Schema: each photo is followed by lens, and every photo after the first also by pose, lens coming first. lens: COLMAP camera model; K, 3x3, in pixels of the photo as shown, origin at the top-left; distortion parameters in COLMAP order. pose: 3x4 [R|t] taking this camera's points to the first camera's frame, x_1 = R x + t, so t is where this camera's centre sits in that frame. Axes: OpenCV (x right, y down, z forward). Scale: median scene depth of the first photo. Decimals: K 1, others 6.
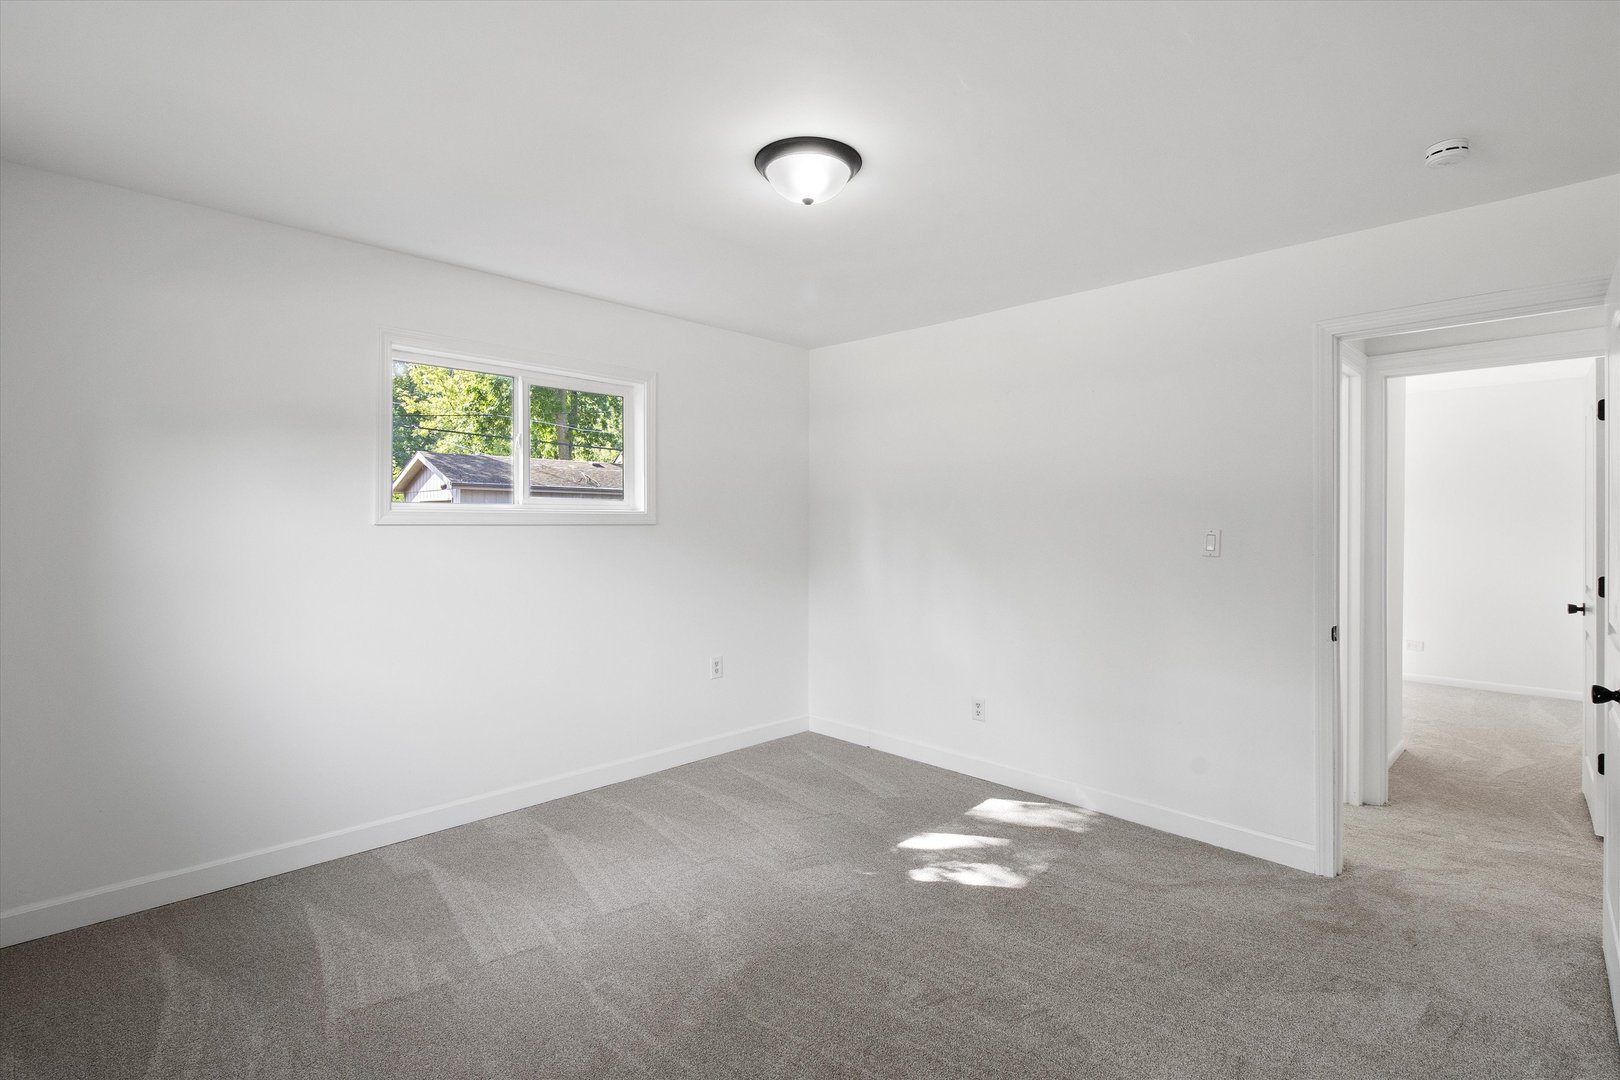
lens RADIAL K [[753.4, 0, 807.8], [0, 753.4, 534.2], [0, 0, 1]] dist [0.013514, -0.009415]
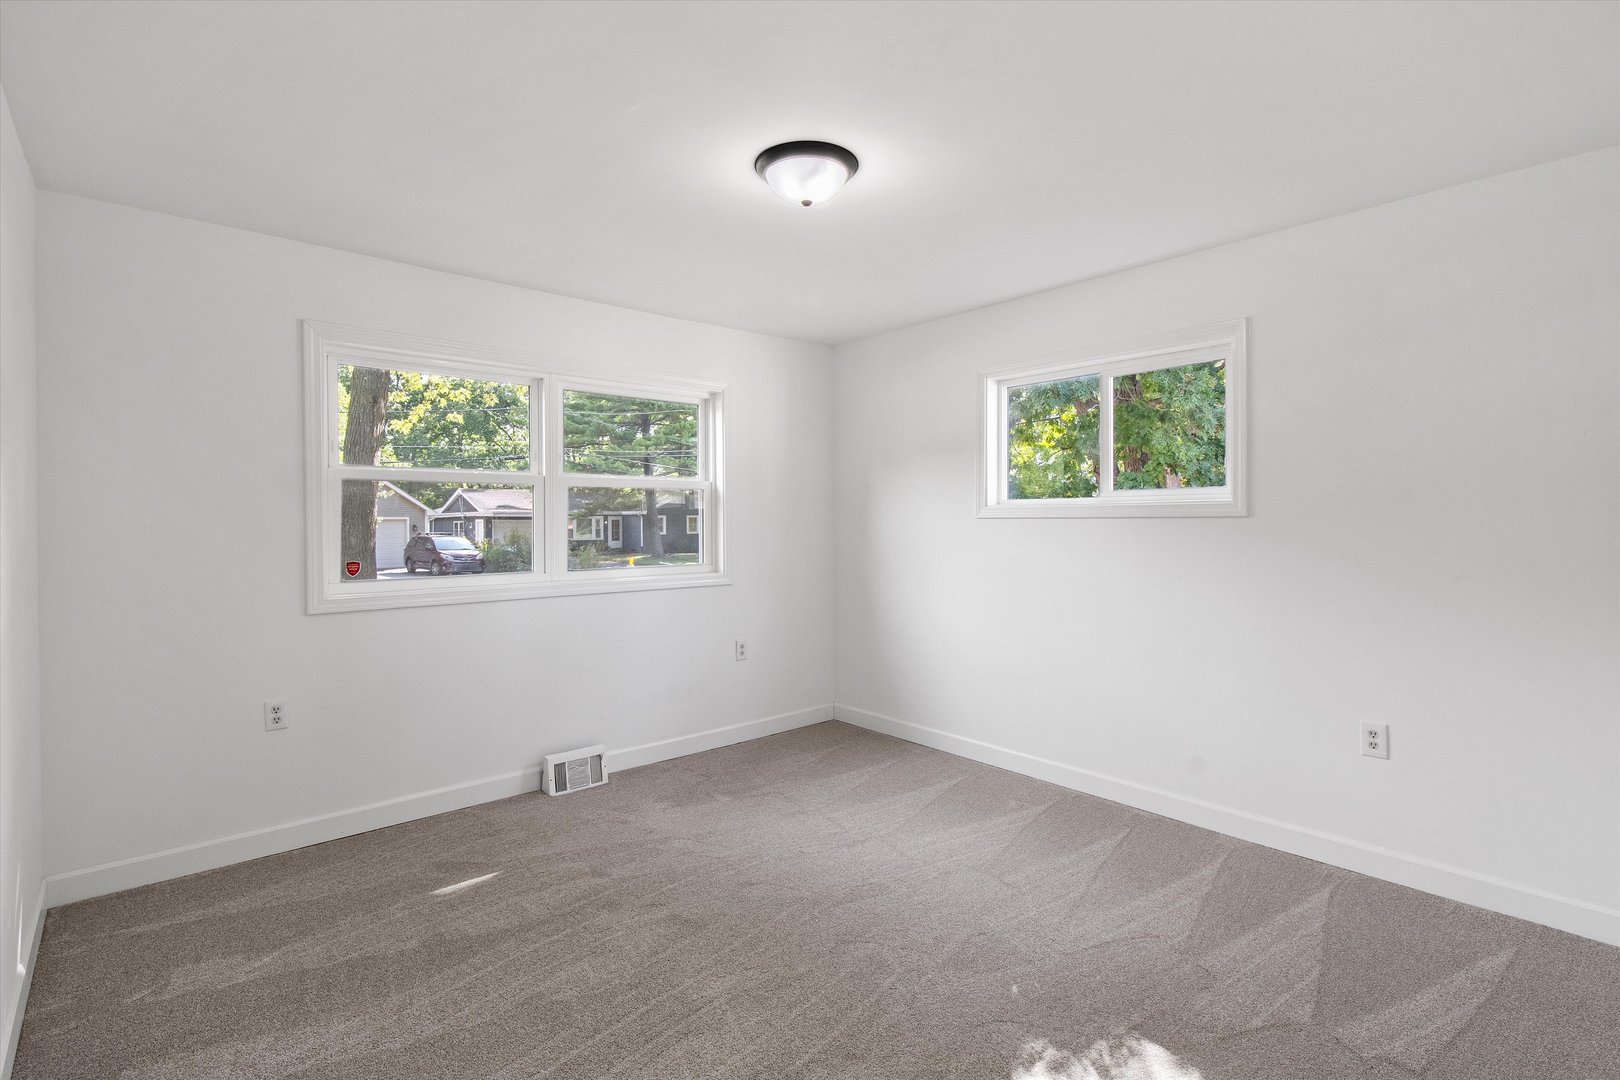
lens RADIAL K [[753.4, 0, 808.3], [0, 753.4, 529.8], [0, 0, 1]] dist [0.013514, -0.009415]
pose [[-0.051776, 0.017180, -0.998511, 0.638181], [-0.006312, 0.999826, 0.017530, -0.011743], [0.998639, 0.007210, -0.051659, 0.647537]]
